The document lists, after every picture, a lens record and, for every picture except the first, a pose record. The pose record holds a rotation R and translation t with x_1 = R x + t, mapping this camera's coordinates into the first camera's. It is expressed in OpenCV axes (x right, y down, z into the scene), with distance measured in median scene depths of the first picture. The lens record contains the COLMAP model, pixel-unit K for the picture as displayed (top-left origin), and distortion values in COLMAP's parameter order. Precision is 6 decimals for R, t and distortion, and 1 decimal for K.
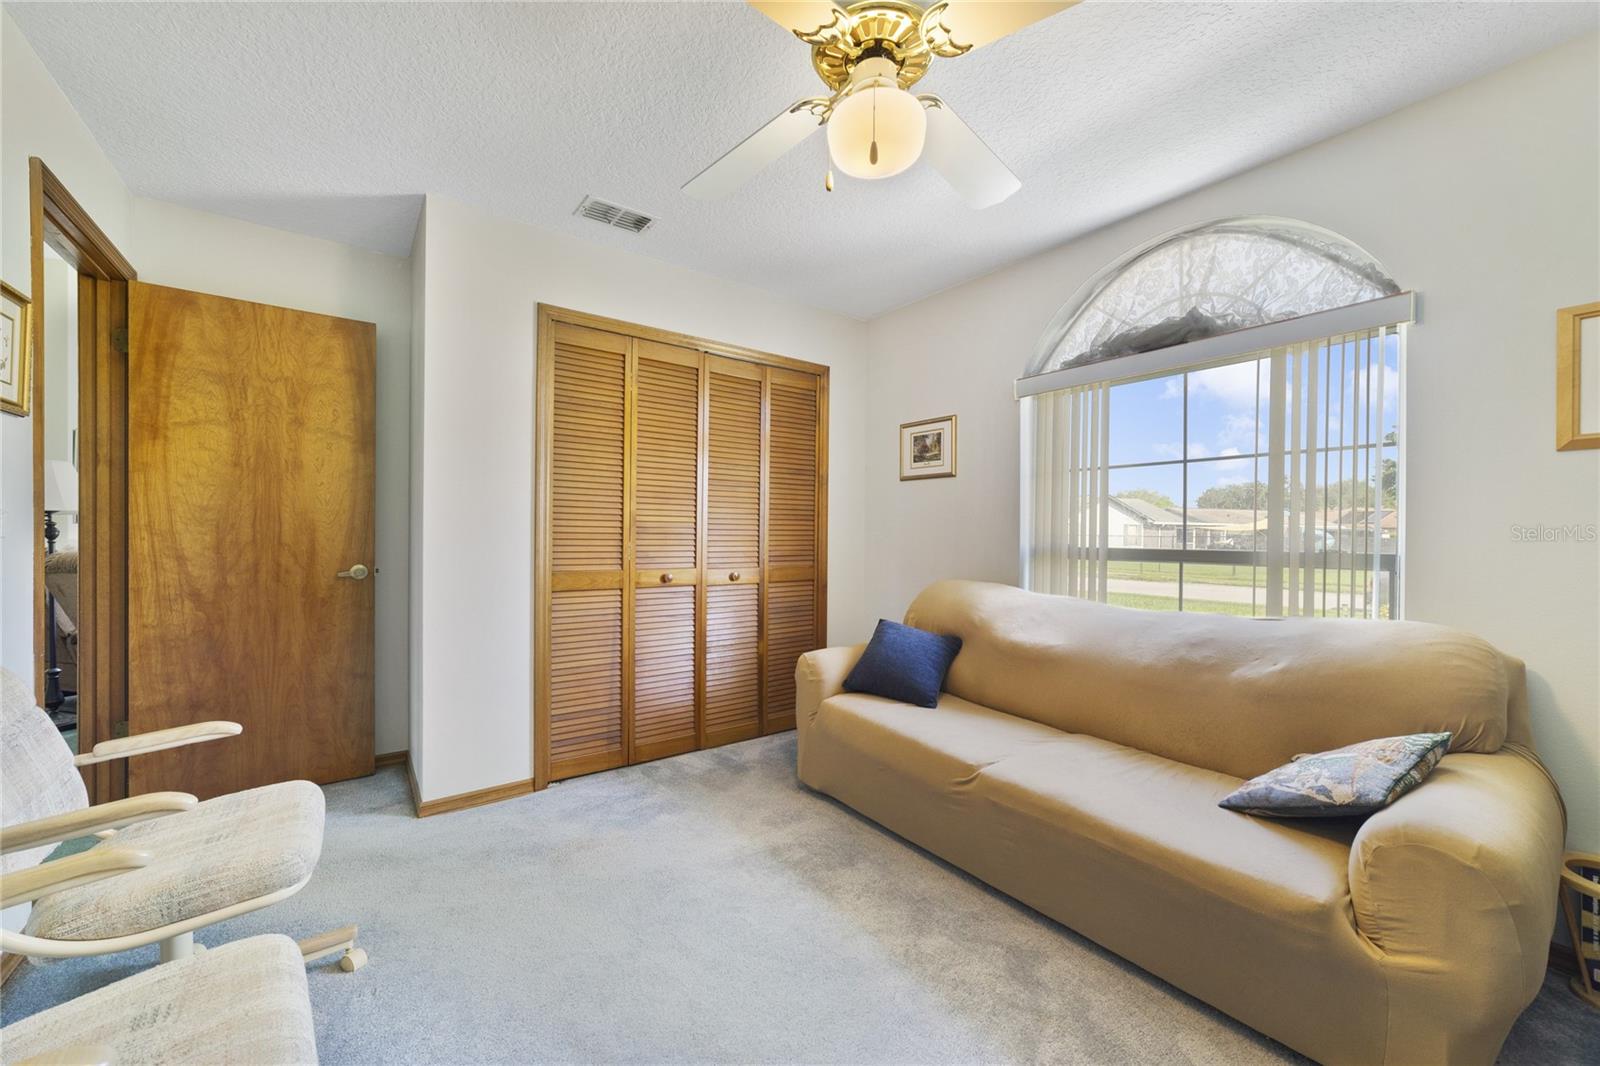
lens RADIAL K [[613.7, 0, 803.5], [0, 613.7, 534.8], [0, 0, 1]] dist [-0.027046, 0.010914]
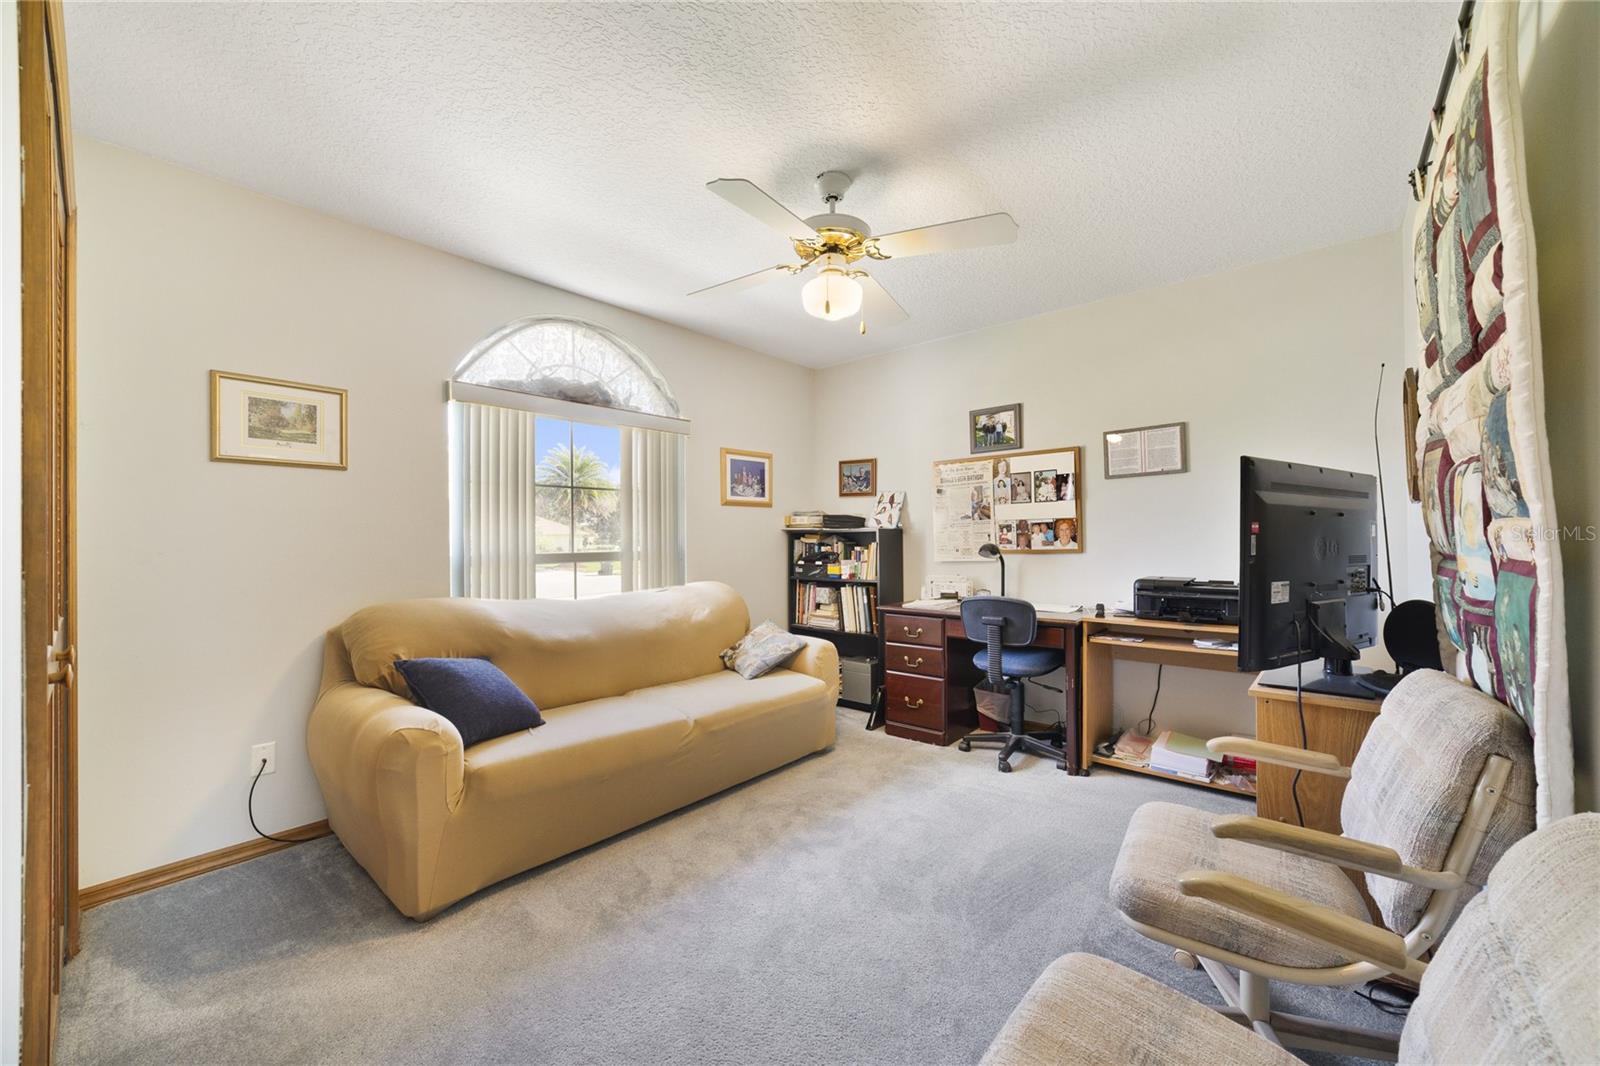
lens RADIAL K [[613.7, 0, 803.5], [0, 613.7, 534.8], [0, 0, 1]] dist [-0.027046, 0.010914]
pose [[-0.211202, 0.008045, 0.977409, -0.750938], [0.017015, 0.999845, -0.004553, -0.000917], [-0.977294, 0.015669, -0.211306, 0.735237]]
